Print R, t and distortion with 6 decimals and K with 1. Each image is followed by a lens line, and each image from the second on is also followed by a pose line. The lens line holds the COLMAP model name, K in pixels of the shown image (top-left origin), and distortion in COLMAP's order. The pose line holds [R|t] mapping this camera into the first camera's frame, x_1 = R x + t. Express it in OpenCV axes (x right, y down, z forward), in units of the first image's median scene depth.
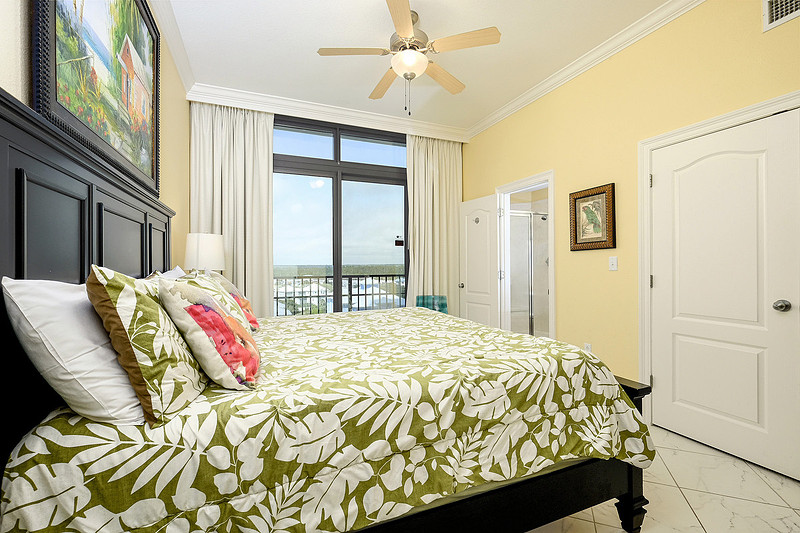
lens RADIAL K [[354.6, 0, 399.4], [0, 354.6, 264.7], [0, 0, 1]] dist [0.001998, -0.000670]
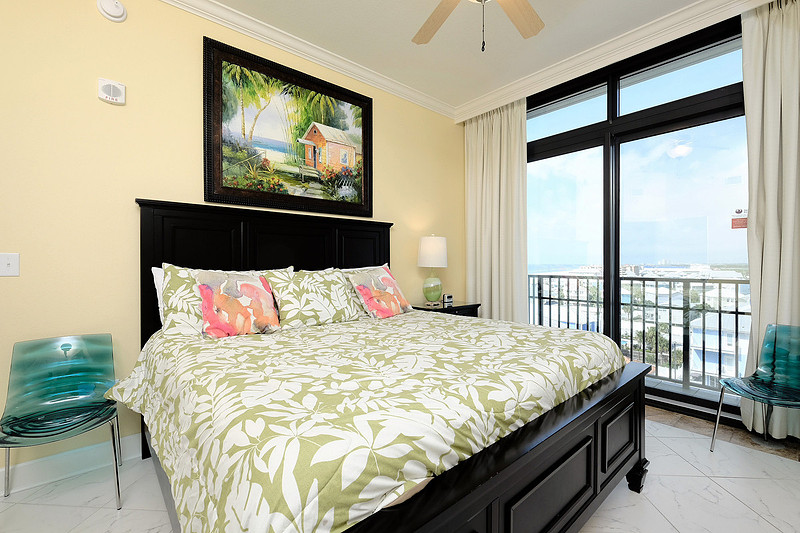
lens RADIAL K [[354.6, 0, 408.6], [0, 354.6, 266.5], [0, 0, 1]] dist [0.001998, -0.000670]
pose [[0.302710, 0.013523, -0.952987, 0.393658], [-0.001337, 0.999904, 0.013764, -0.001673], [0.953082, -0.002892, 0.302699, 0.386187]]
